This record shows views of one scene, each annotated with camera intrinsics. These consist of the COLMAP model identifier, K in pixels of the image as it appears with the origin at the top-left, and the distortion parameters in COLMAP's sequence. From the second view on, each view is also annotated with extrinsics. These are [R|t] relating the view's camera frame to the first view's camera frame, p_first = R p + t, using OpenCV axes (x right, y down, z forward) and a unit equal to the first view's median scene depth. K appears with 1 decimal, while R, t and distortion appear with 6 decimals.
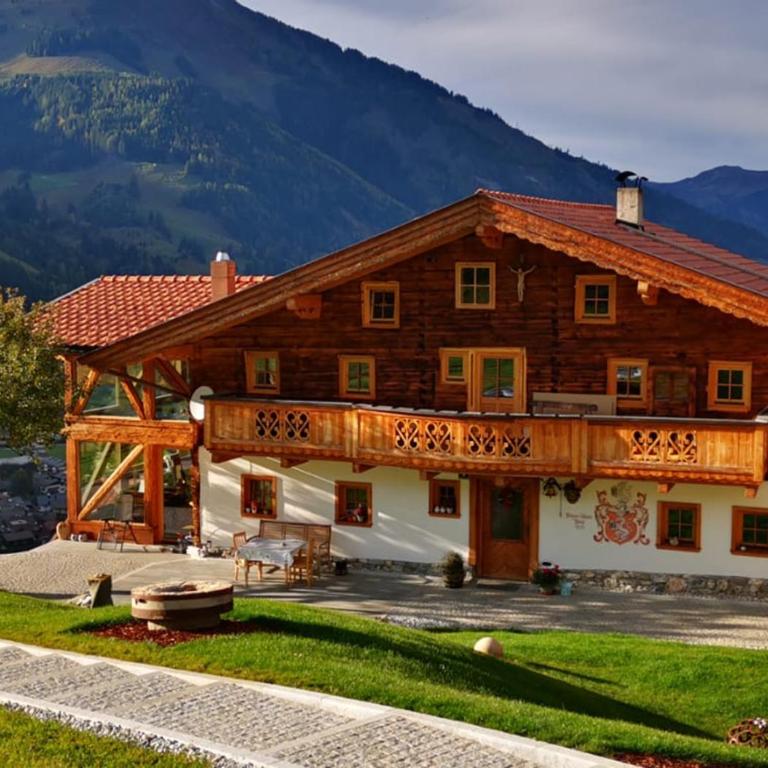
lens RADIAL K [[1247.6, 0, 400.8], [0, 1247.6, 382.8], [0, 0, 1]] dist [0.134161, -0.078150]
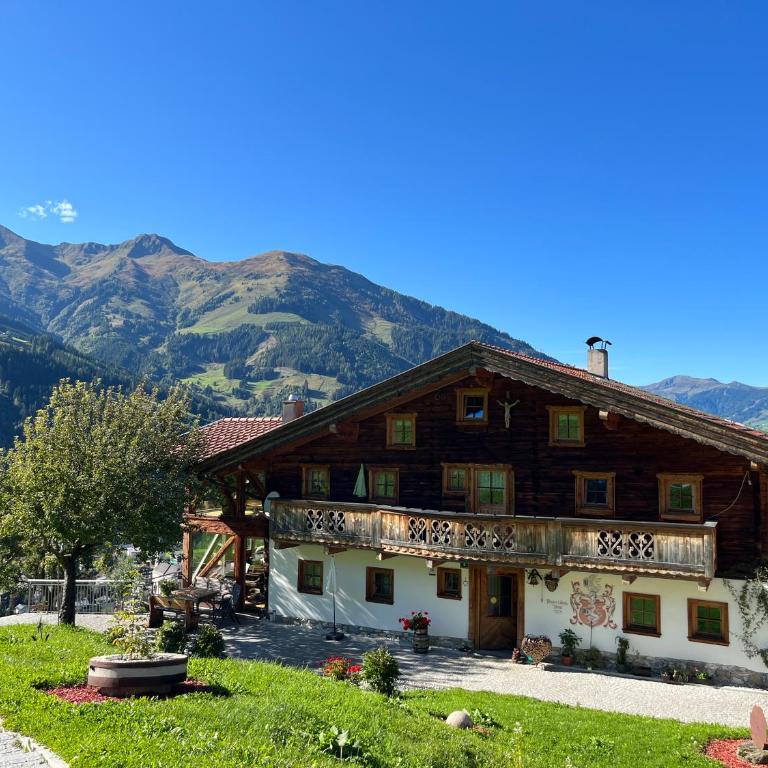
lens RADIAL K [[777.1, 0, 364.8], [0, 777.1, 385.2], [0, 0, 1]] dist [0.056579, -0.010563]
pose [[0.991158, 0.002322, -0.132667, 0.056415], [-0.023395, 0.987241, -0.157502, 0.021714], [0.130608, 0.159213, 0.978567, 0.190096]]
